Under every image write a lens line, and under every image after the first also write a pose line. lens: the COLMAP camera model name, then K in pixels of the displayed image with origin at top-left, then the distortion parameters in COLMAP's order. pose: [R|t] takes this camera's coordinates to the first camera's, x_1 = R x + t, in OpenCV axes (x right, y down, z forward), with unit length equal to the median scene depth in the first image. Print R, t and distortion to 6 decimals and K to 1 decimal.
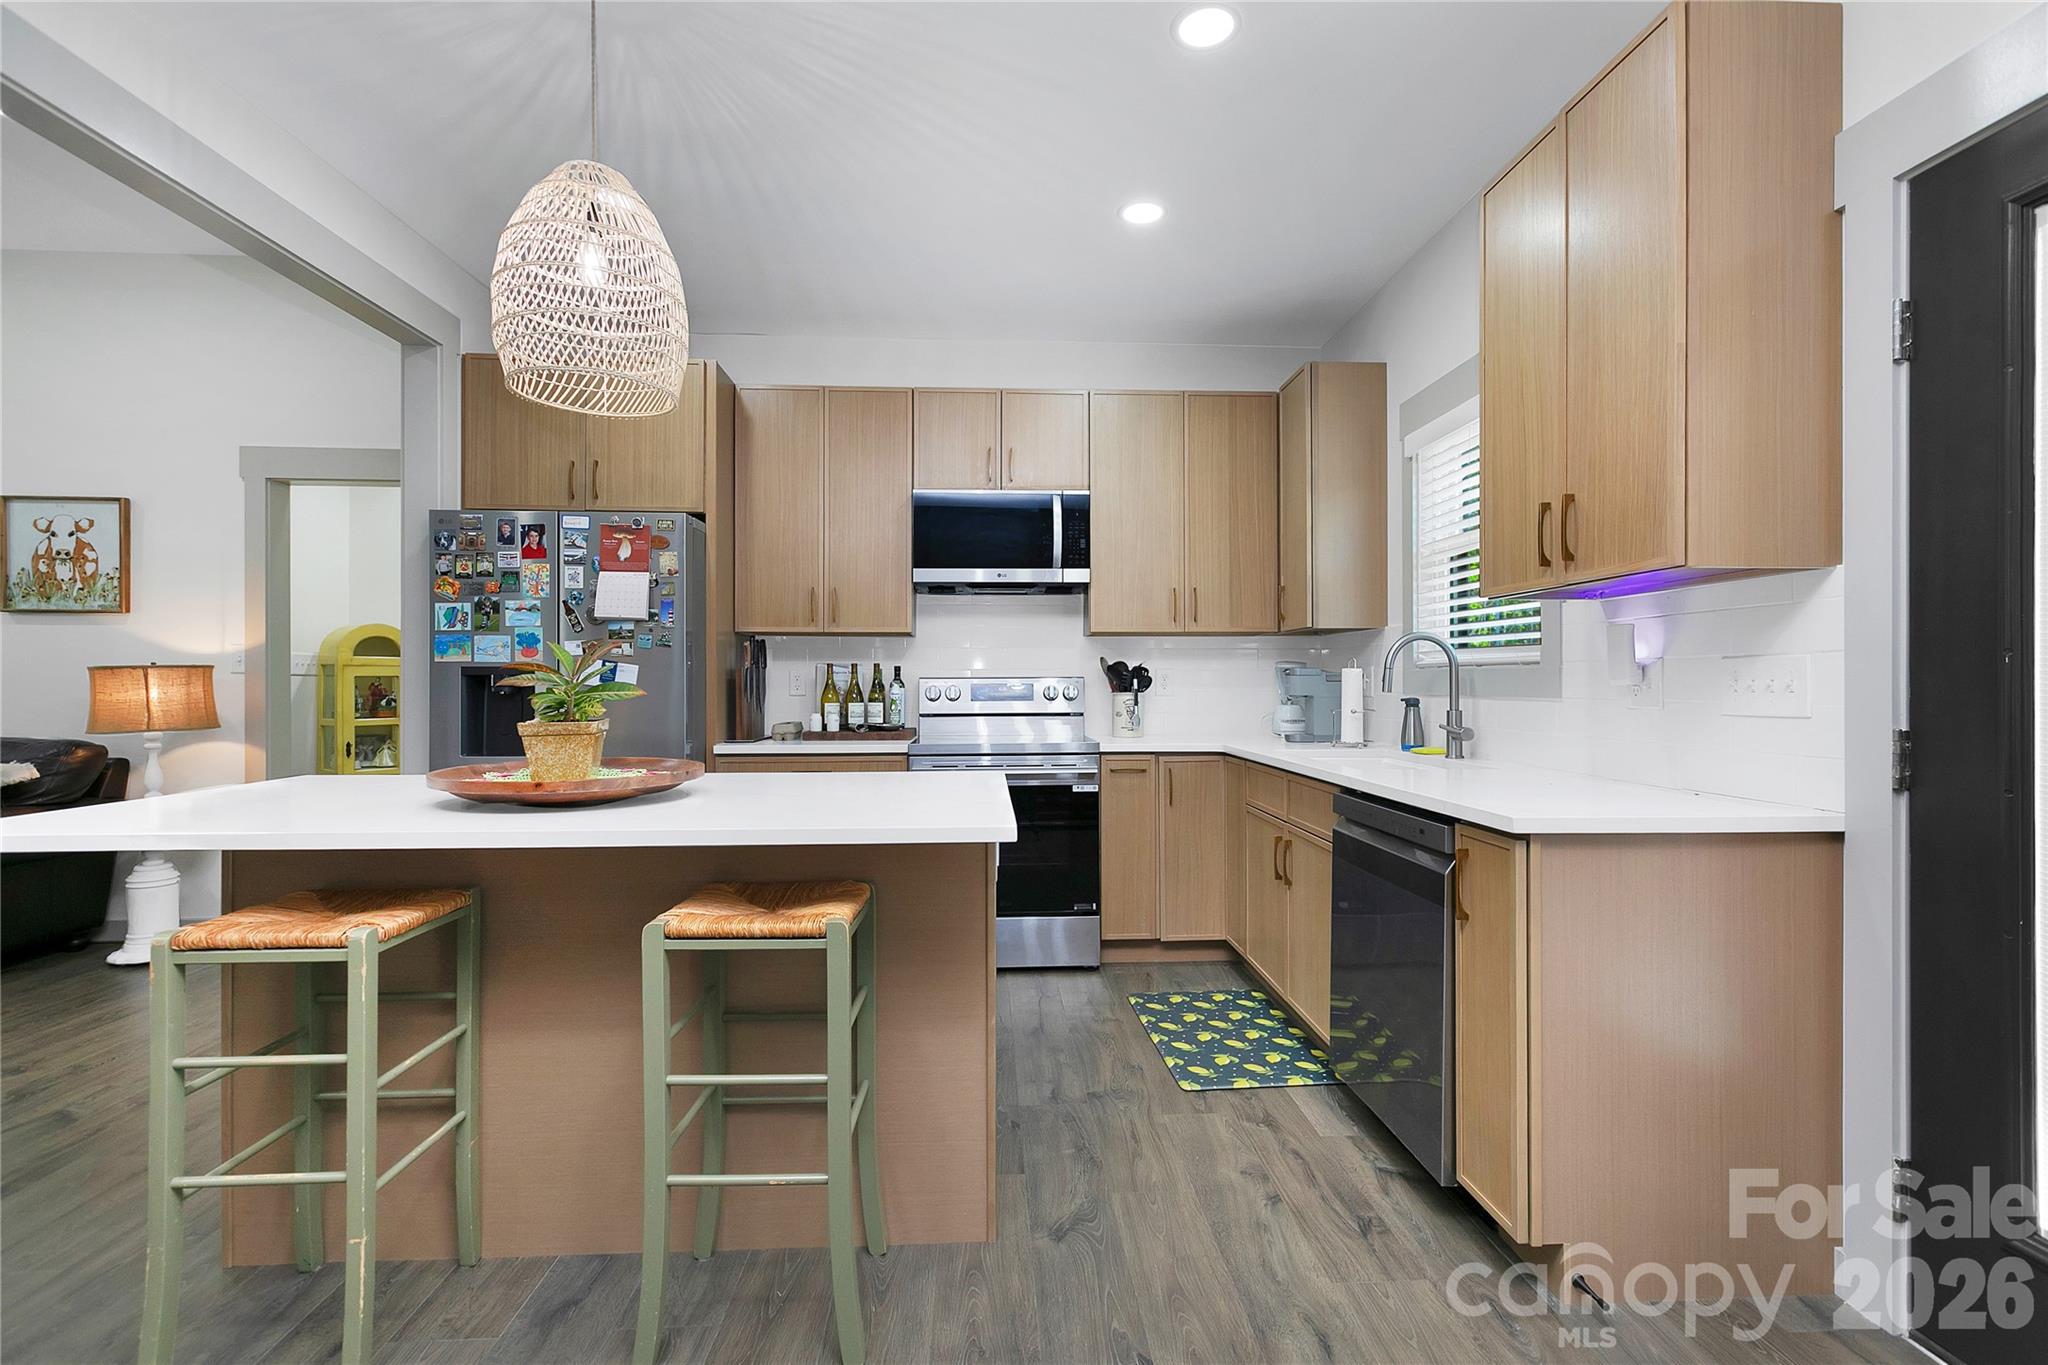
lens RADIAL K [[912.3, 0, 1027.4], [0, 912.3, 685.3], [0, 0, 1]] dist [0.011603, -0.000783]
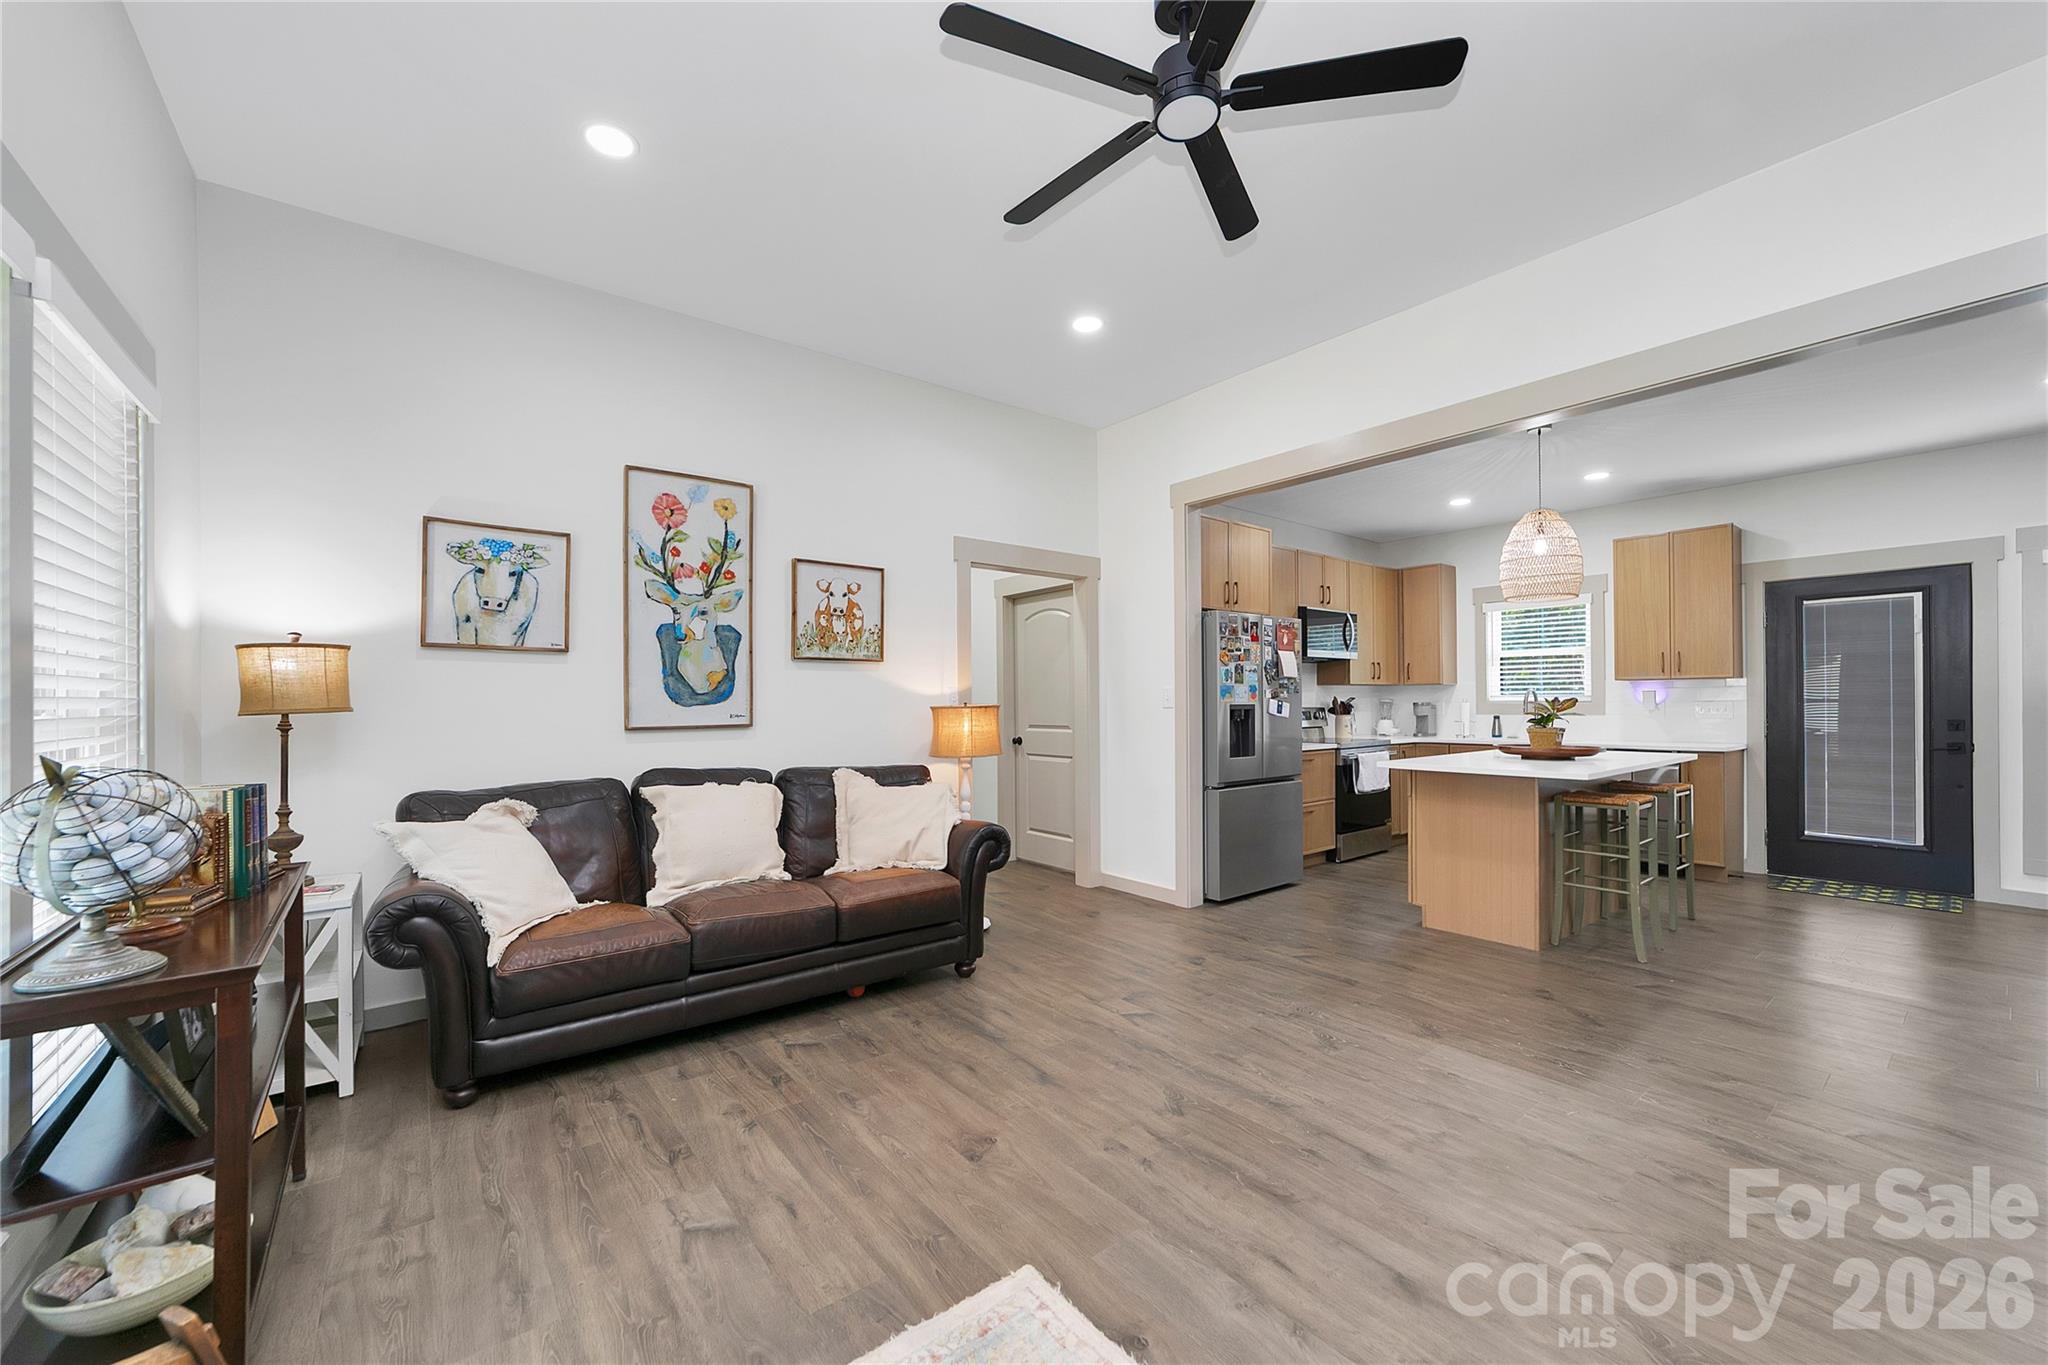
lens RADIAL K [[797.7, 0, 1025.8], [0, 797.7, 696.4], [0, 0, 1]] dist [-0.012424, 0.004394]
pose [[0.814570, -0.000400, 0.580065, -1.752675], [0.010779, 0.999838, -0.014446, -0.018470], [-0.579965, 0.018020, 0.814442, 0.032076]]
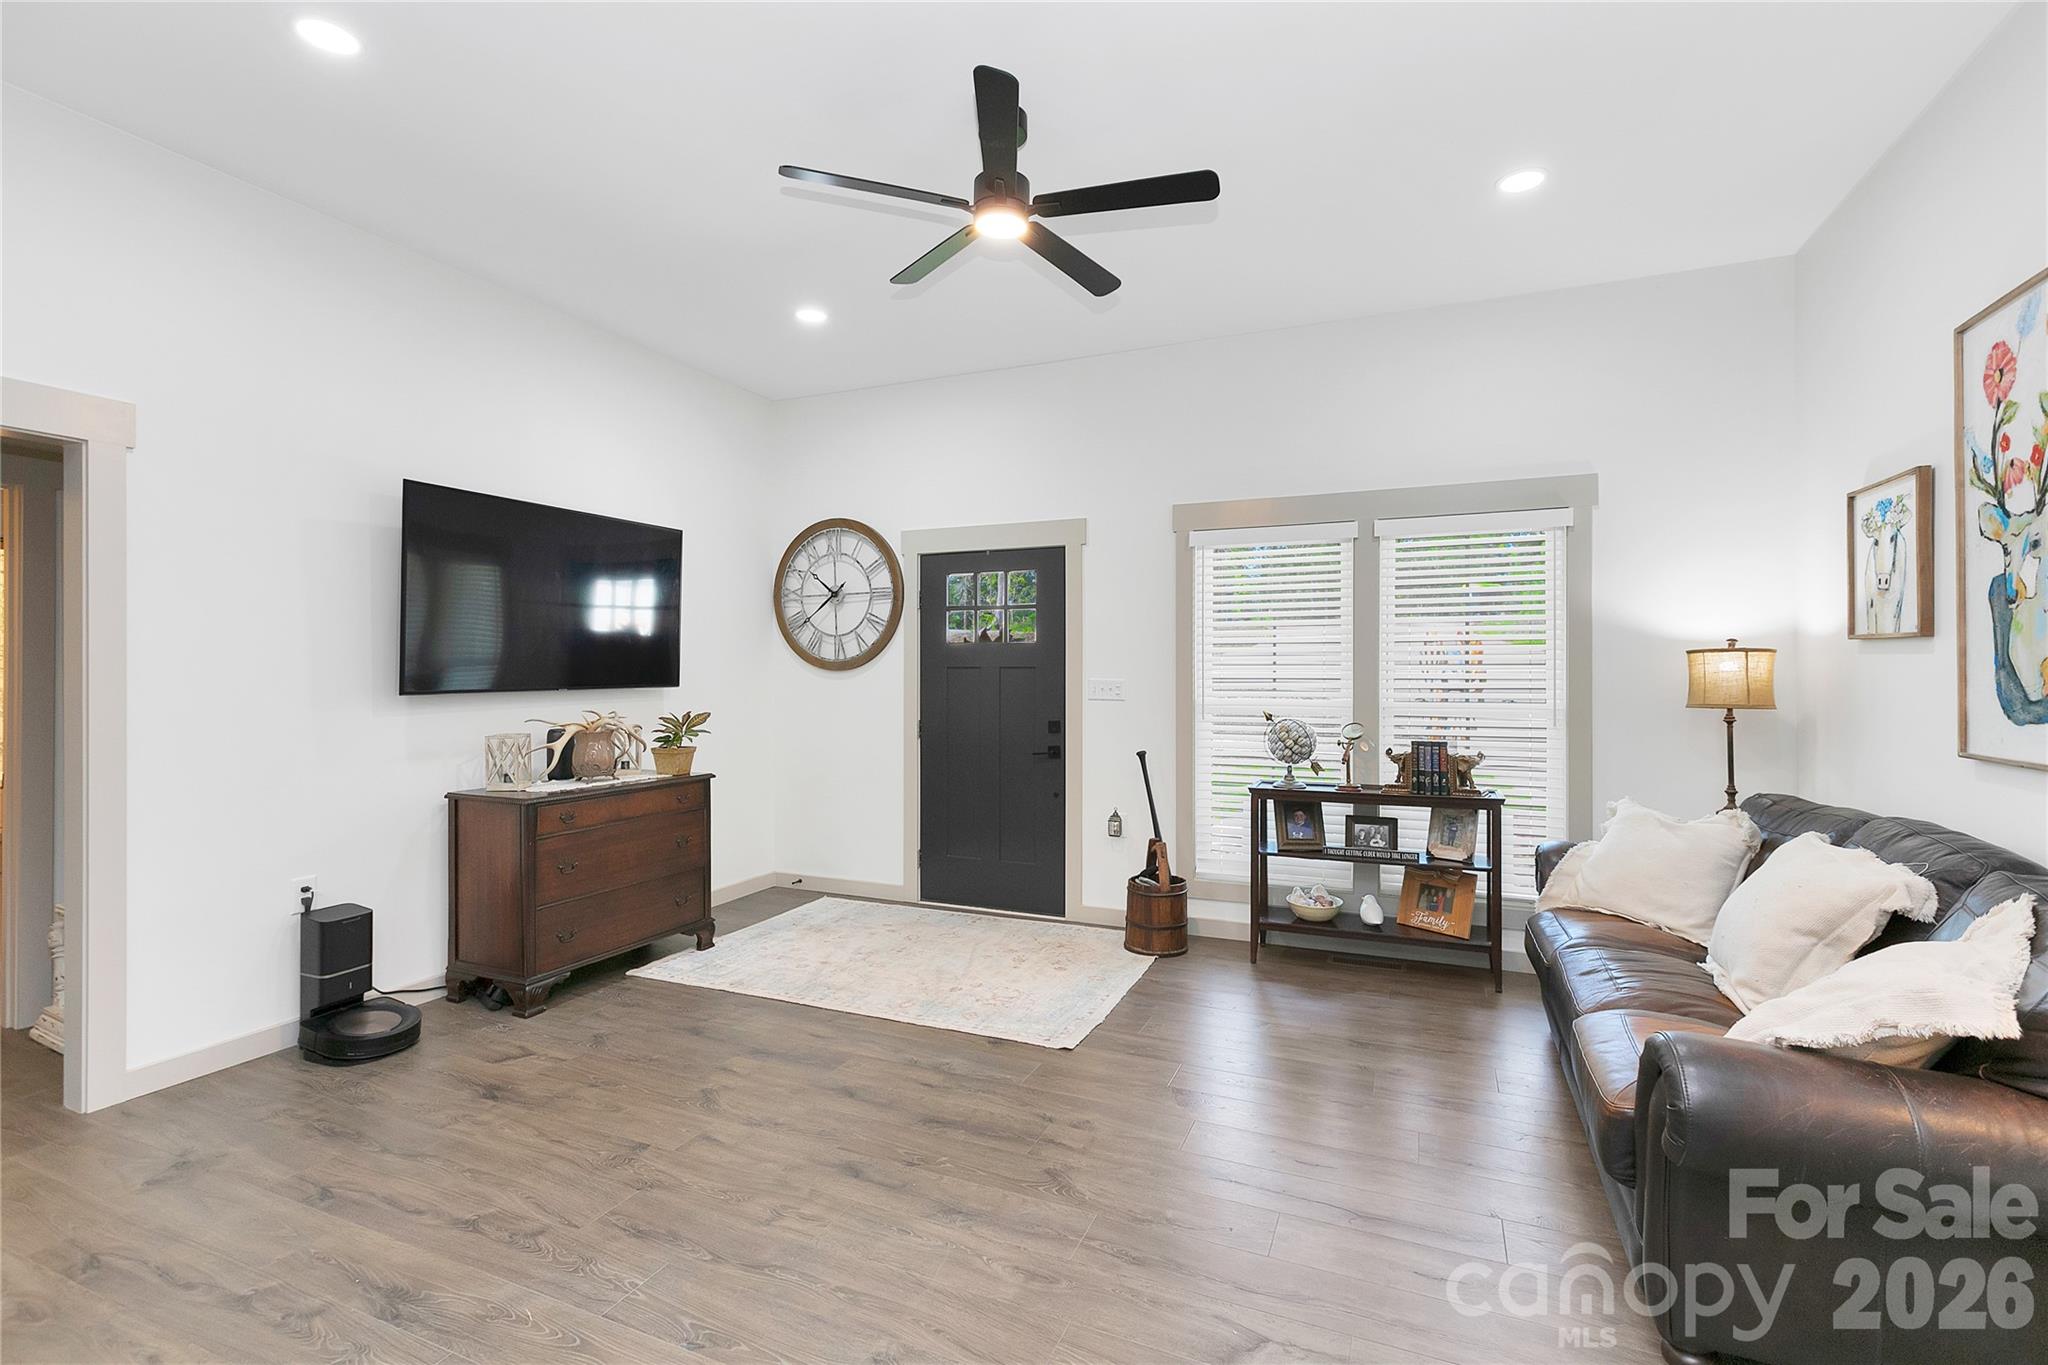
lens RADIAL K [[912.3, 0, 1025.6], [0, 912.3, 667.5], [0, 0, 1]] dist [0.011603, -0.000783]
pose [[-0.443587, -0.003452, -0.896225, -0.552903], [-0.008533, 0.999964, 0.000372, -0.062017], [0.896191, 0.007813, -0.443600, 0.847412]]
